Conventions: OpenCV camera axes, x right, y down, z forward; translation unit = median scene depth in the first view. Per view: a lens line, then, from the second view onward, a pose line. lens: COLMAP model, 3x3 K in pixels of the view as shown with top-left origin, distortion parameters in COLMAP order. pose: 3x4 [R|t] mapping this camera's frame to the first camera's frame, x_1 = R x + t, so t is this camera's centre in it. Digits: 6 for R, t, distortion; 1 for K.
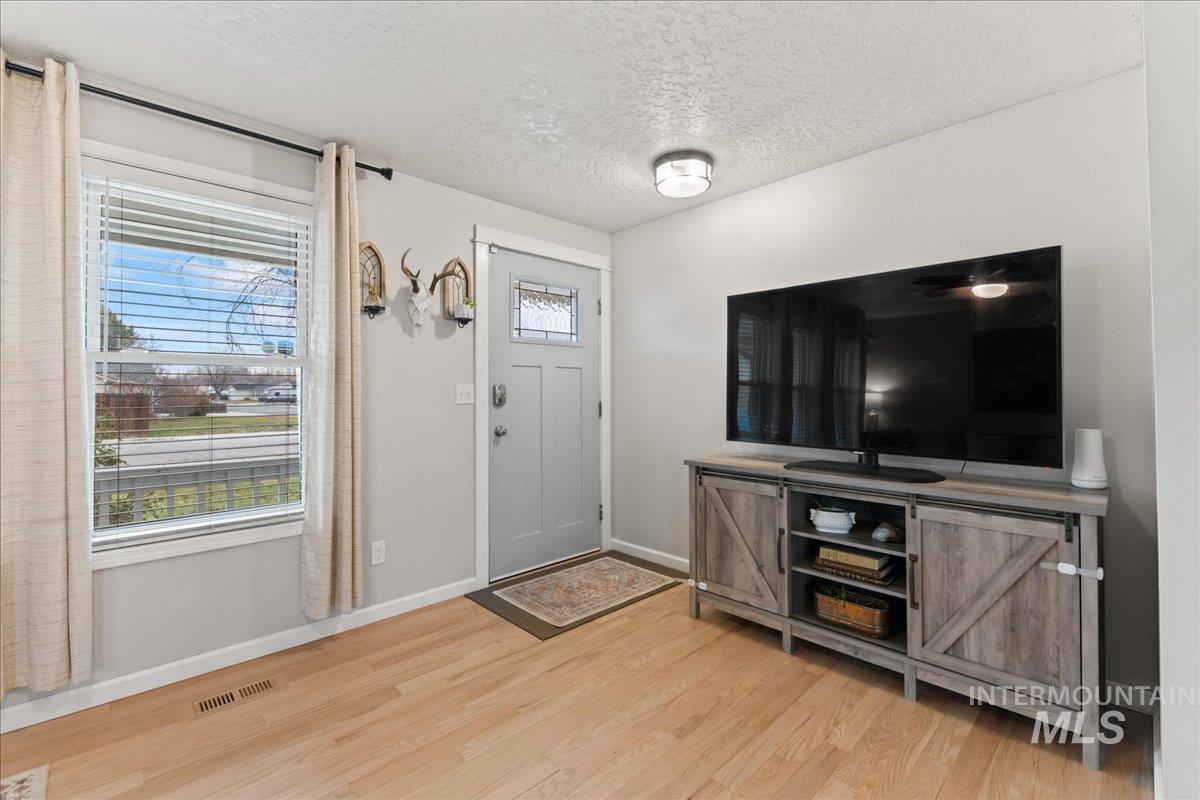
lens RADIAL K [[519.5, 0, 607.9], [0, 519.5, 384.2], [0, 0, 1]] dist [0.017266, -0.010748]
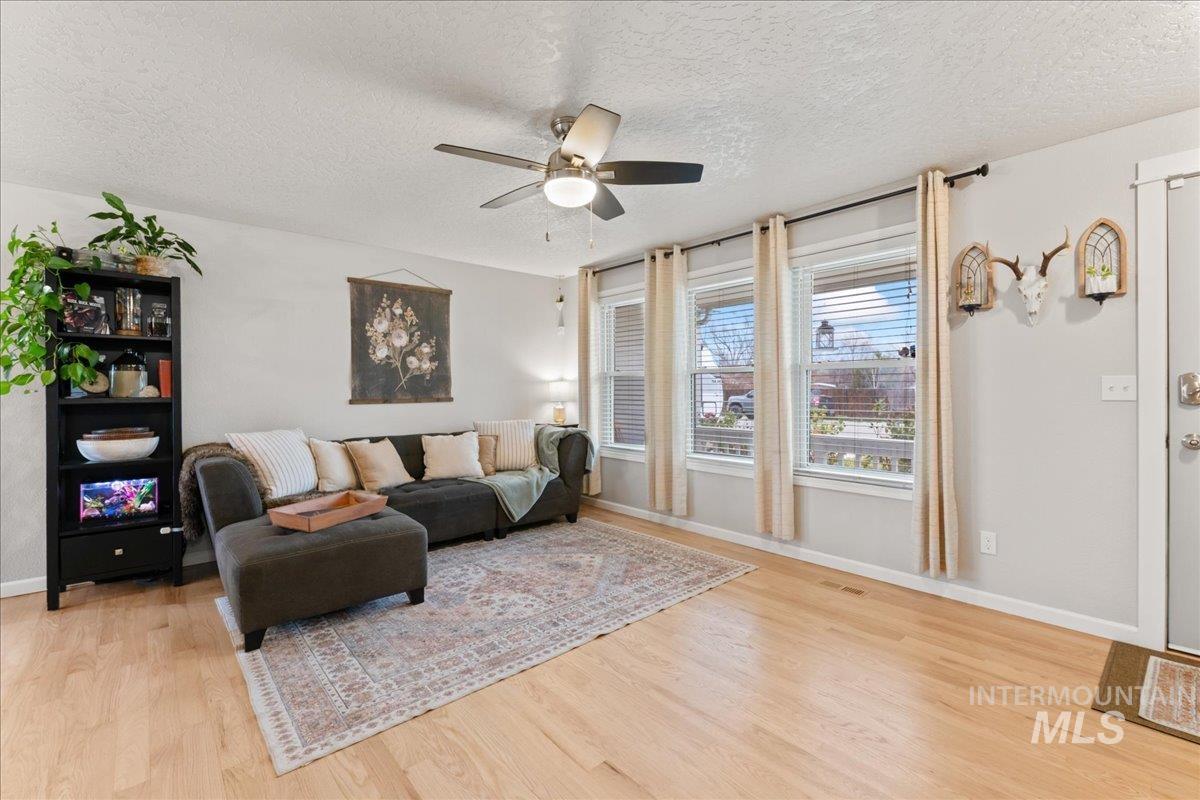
lens RADIAL K [[509.2, 0, 604.4], [0, 509.2, 398.0], [0, 0, 1]] dist [0.013896, -0.010853]
pose [[-0.044993, 0.019732, -0.998792, 0.635242], [0.018231, 0.999655, 0.018928, 0.005683], [0.998821, -0.017358, -0.045337, 0.316617]]
